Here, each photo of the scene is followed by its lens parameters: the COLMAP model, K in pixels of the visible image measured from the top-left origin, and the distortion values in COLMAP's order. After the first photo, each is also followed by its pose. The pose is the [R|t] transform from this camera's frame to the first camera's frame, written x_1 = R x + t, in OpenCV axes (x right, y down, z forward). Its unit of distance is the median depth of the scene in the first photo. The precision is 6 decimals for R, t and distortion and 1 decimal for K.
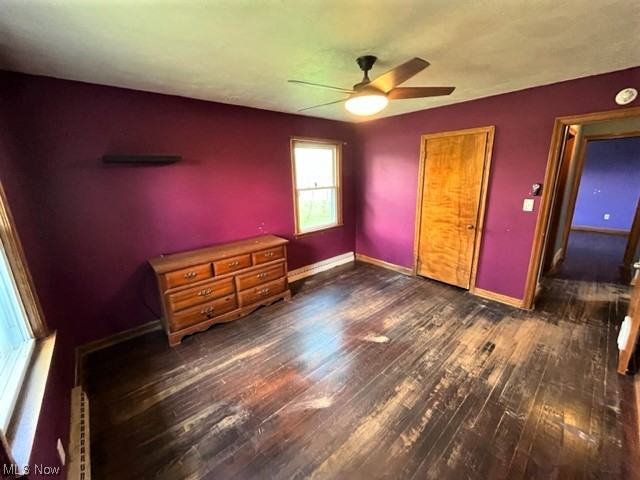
lens RADIAL K [[258.5, 0, 321.2], [0, 258.5, 240.6], [0, 0, 1]] dist [-0.003965, 0.000108]
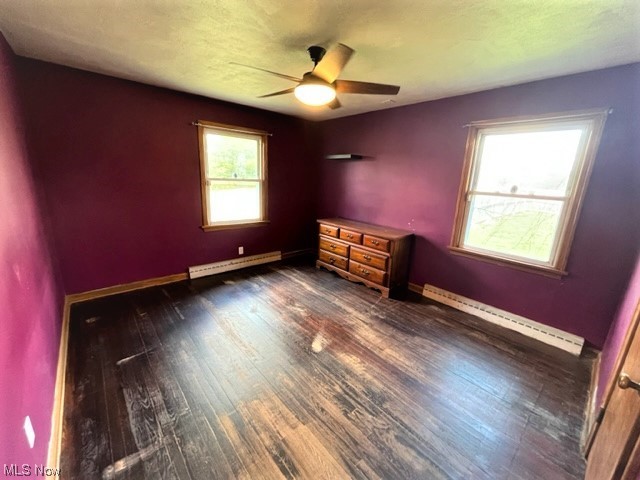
lens RADIAL K [[258.5, 0, 319.8], [0, 258.5, 239.7], [0, 0, 1]] dist [-0.003965, 0.000108]
pose [[-0.010123, 0.265853, -0.963960, 0.893246], [-0.293326, 0.920811, 0.257034, -0.175430], [0.955959, 0.285357, 0.068660, 0.747906]]
